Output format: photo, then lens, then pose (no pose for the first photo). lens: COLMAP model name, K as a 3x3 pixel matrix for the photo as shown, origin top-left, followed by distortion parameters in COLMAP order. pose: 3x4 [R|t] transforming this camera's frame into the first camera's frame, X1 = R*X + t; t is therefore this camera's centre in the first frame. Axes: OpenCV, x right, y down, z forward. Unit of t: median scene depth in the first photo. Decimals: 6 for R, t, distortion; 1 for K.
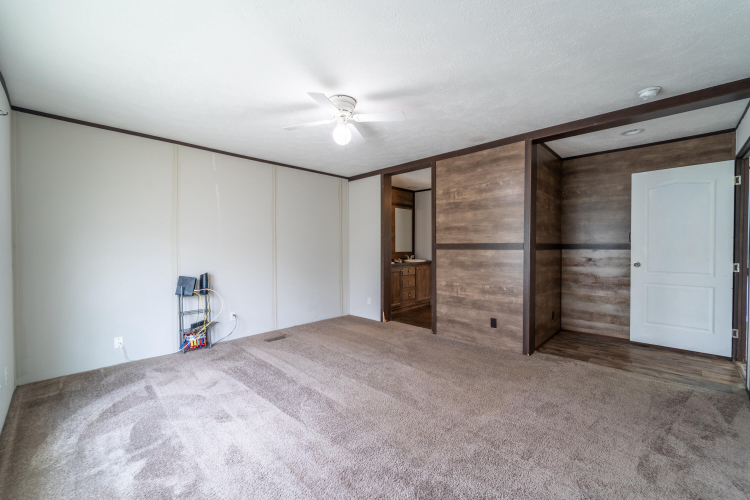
lens RADIAL K [[300.0, 0, 379.8], [0, 300.0, 251.5], [0, 0, 1]] dist [0.000729, 0.000067]
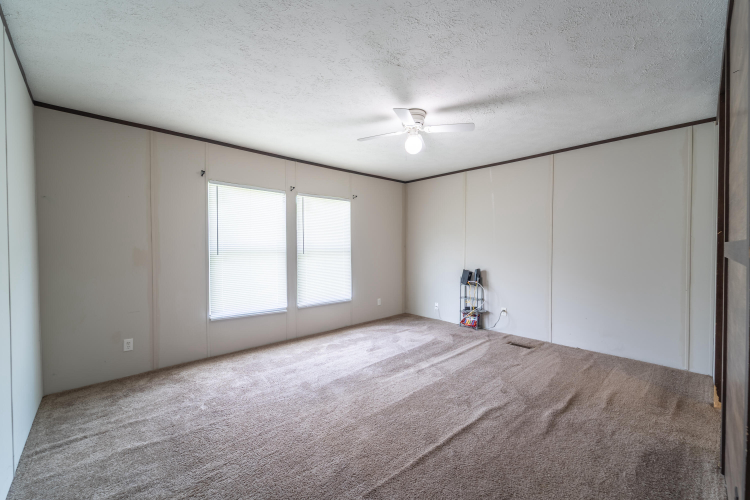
lens RADIAL K [[307.0, 0, 387.4], [0, 307.0, 252.6], [0, 0, 1]] dist [-0.000101, -0.000102]
pose [[-0.033202, 0.020011, -0.999248, 0.812526], [-0.019707, 0.999592, 0.020672, -0.016511], [0.999254, 0.020378, -0.032794, 0.786406]]
